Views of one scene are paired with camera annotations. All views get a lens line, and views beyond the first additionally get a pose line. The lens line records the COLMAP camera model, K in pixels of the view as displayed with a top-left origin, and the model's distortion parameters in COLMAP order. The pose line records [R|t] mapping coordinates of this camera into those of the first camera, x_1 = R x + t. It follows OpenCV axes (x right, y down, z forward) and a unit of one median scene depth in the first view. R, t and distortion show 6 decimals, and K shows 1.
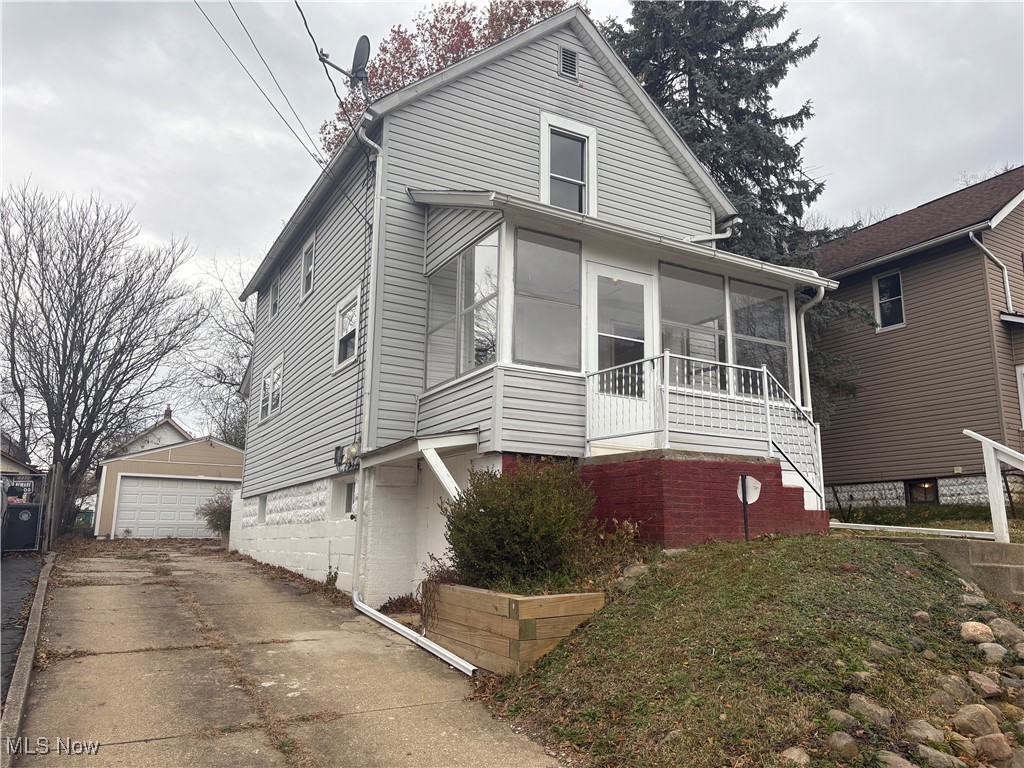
lens RADIAL K [[779.6, 0, 512.8], [0, 779.6, 385.5], [0, 0, 1]] dist [0.016218, -0.002856]
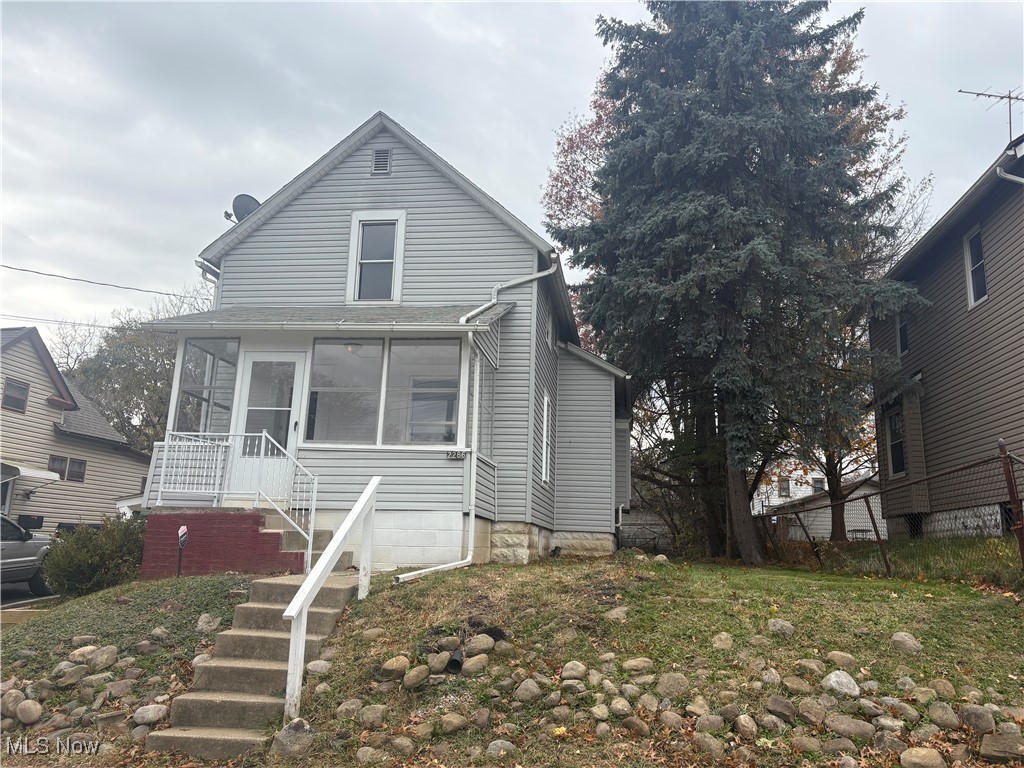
lens RADIAL K [[779.6, 0, 508.5], [0, 779.6, 382.9], [0, 0, 1]] dist [0.016218, -0.002856]
pose [[0.797941, -0.115318, -0.591602, 0.905473], [0.099186, 0.993268, -0.059833, 0.007520], [0.594519, -0.010935, 0.804007, 0.172377]]
